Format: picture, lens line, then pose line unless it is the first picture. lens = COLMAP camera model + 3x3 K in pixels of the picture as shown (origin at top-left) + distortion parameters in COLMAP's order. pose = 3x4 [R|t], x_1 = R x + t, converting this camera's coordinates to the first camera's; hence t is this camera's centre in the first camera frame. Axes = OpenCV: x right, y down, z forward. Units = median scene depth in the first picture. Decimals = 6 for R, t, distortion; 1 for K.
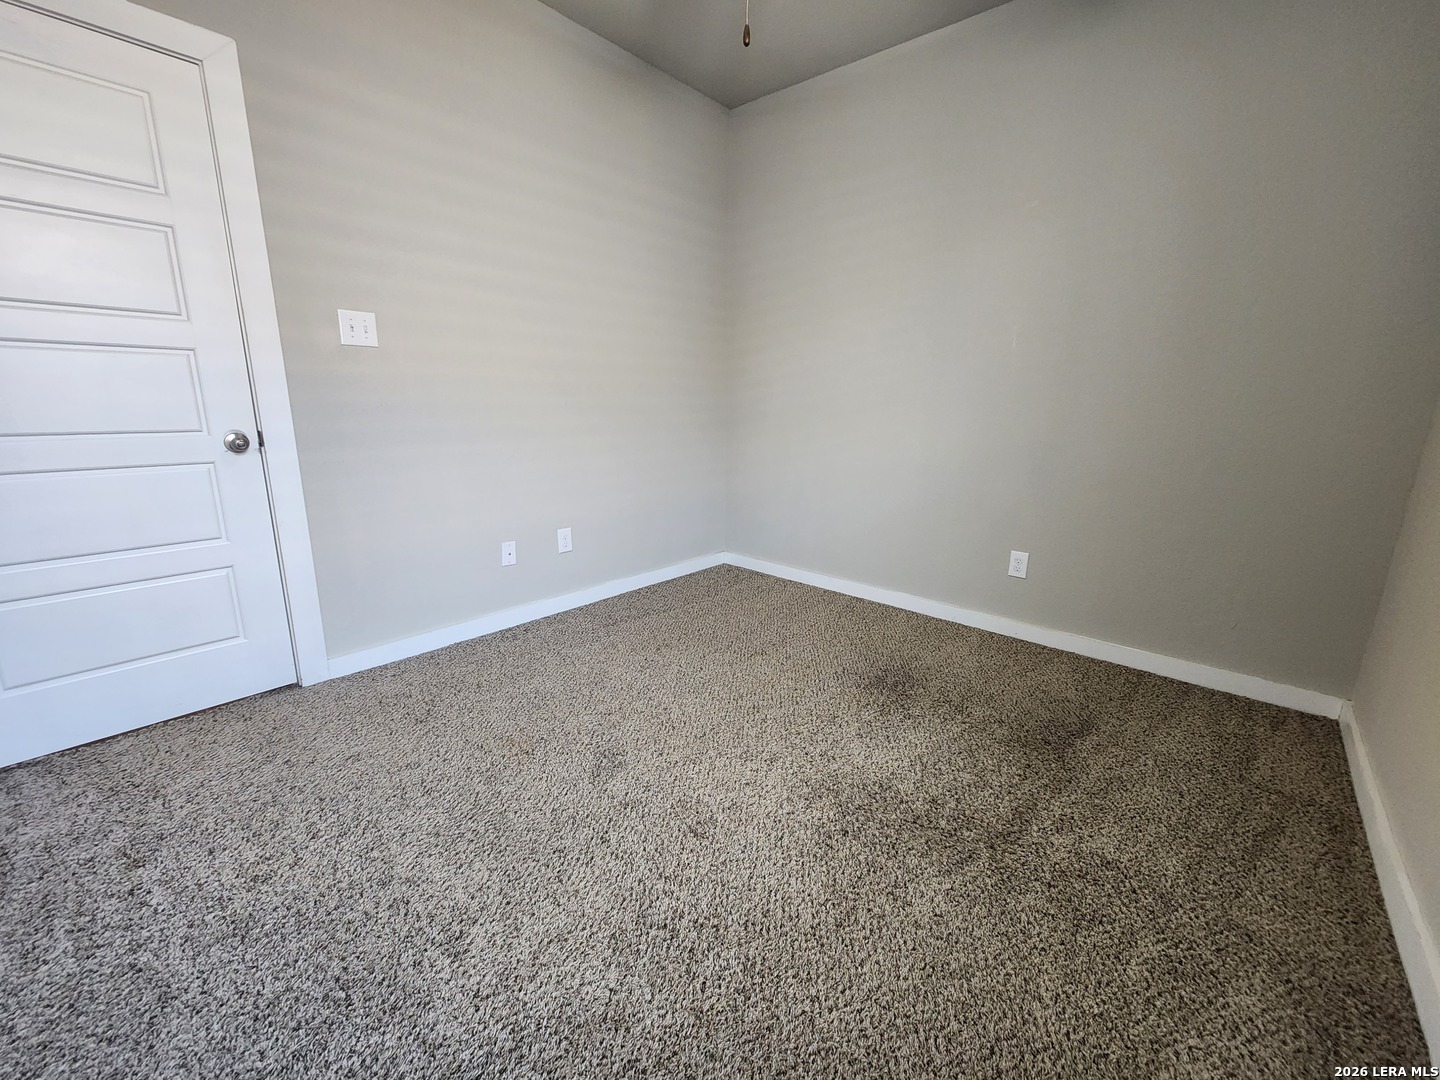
lens RADIAL K [[587.0, 0, 722.2], [0, 587.0, 536.6], [0, 0, 1]] dist [0.000176, -0.001355]
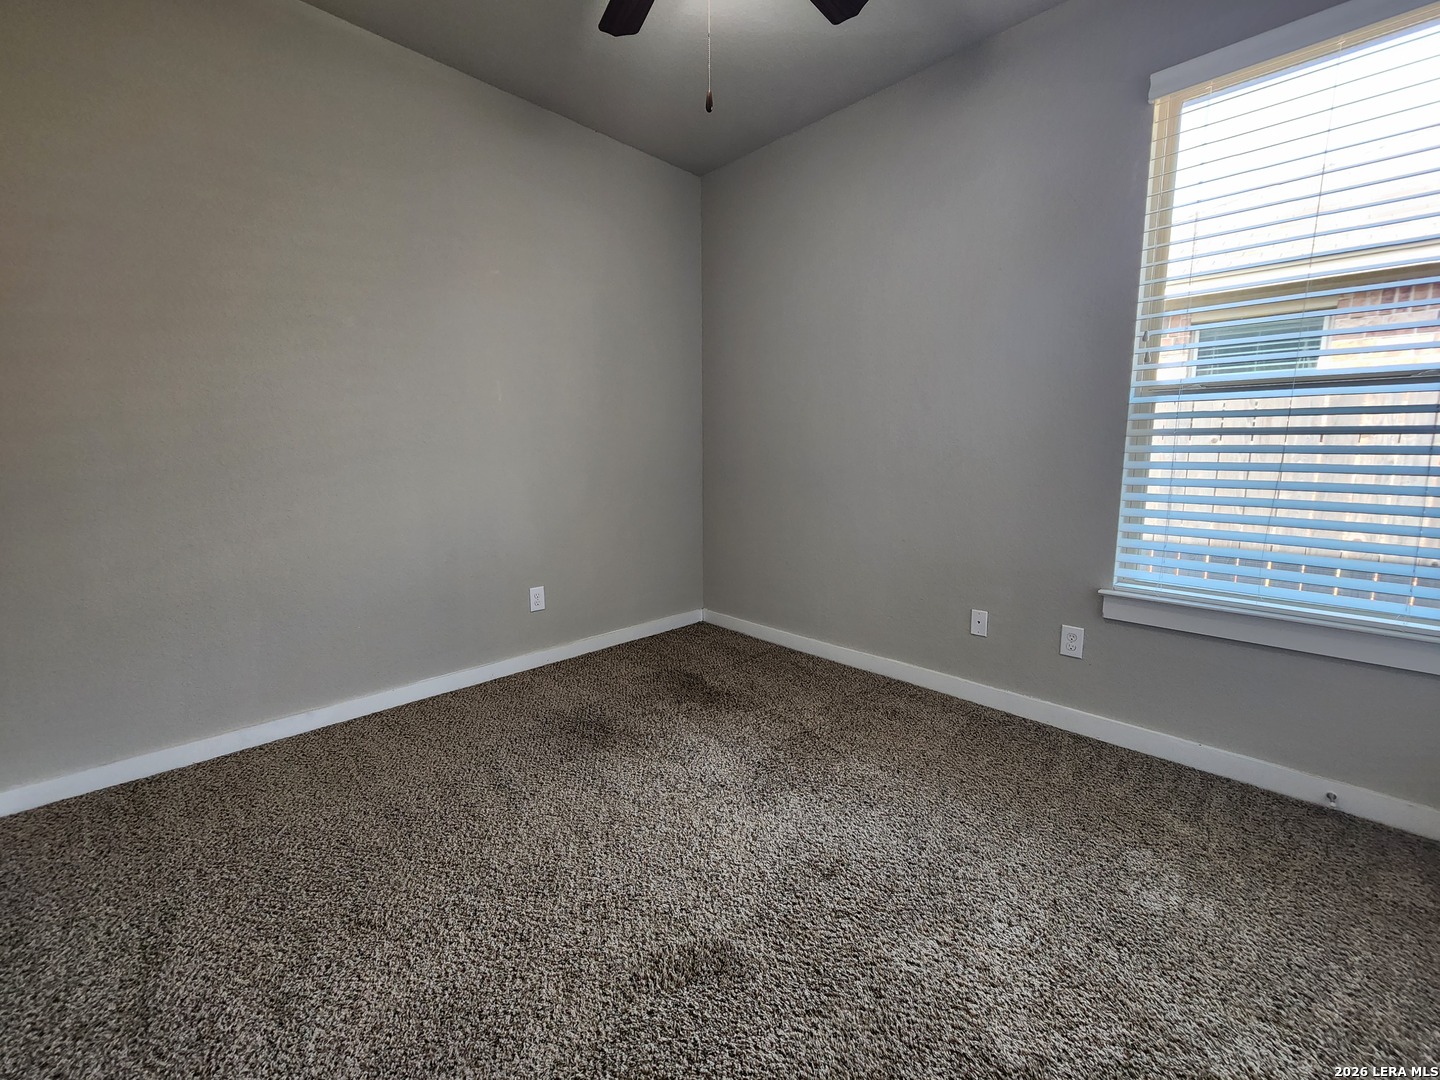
lens RADIAL K [[587.0, 0, 722.9], [0, 587.0, 539.9], [0, 0, 1]] dist [0.000176, -0.001355]
pose [[0.061524, -0.167905, 0.983882, -0.647060], [0.234765, 0.960528, 0.149239, -0.171057], [-0.970103, 0.221799, 0.098513, 0.638444]]
